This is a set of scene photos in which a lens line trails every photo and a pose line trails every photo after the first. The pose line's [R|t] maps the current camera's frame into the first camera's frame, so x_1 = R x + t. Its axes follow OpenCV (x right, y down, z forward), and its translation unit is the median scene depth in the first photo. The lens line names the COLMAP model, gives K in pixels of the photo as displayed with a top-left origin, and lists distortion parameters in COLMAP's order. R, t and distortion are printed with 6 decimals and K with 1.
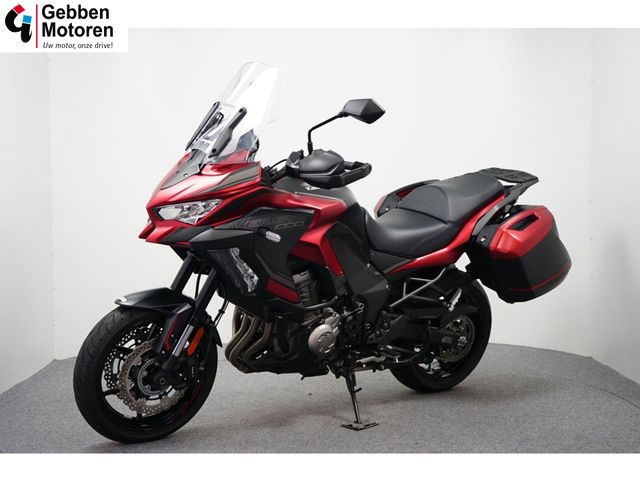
lens RADIAL K [[944.7, 0, 319.8], [0, 944.7, 237.7], [0, 0, 1]] dist [-0.001359, 0.000000]
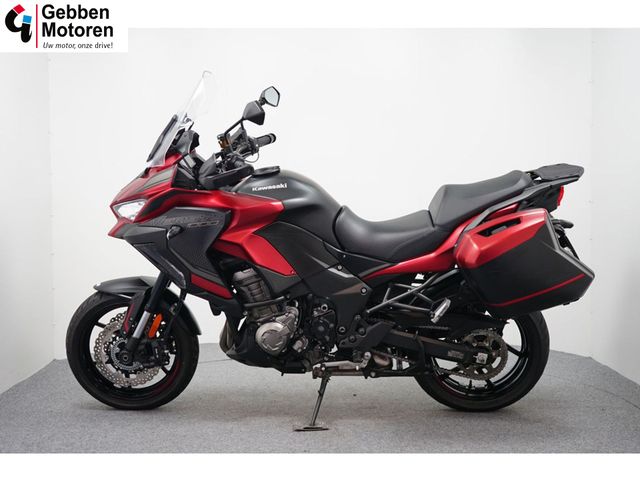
lens RADIAL K [[944.7, 0, 317.6], [0, 944.7, 237.4], [0, 0, 1]] dist [-0.001359, 0.000000]
pose [[0.779869, 0.030095, -0.625218, 0.670596], [-0.028061, 0.999520, 0.013109, -0.014379], [0.625313, 0.007321, 0.780340, 0.232600]]
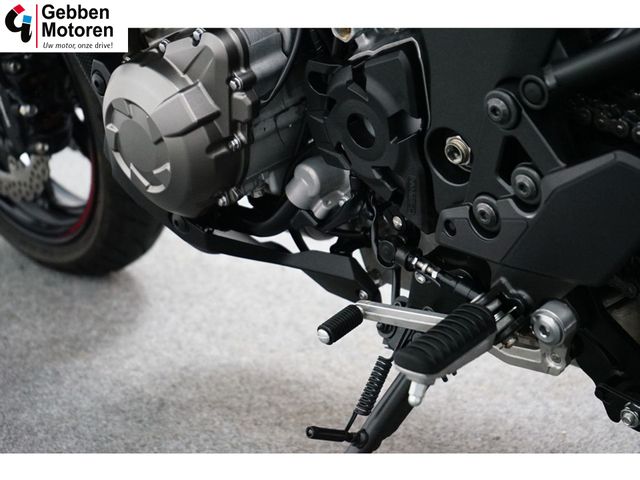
lens RADIAL K [[1273.2, 0, 319.4], [0, 1273.2, 239.6], [0, 0, 1]] dist [0.000886, 0.000000]
pose [[0.141612, 0.336940, -0.930815, 0.287316], [-0.027500, 0.941267, 0.336540, 0.031469], [0.989540, -0.022060, 0.142561, 0.987908]]
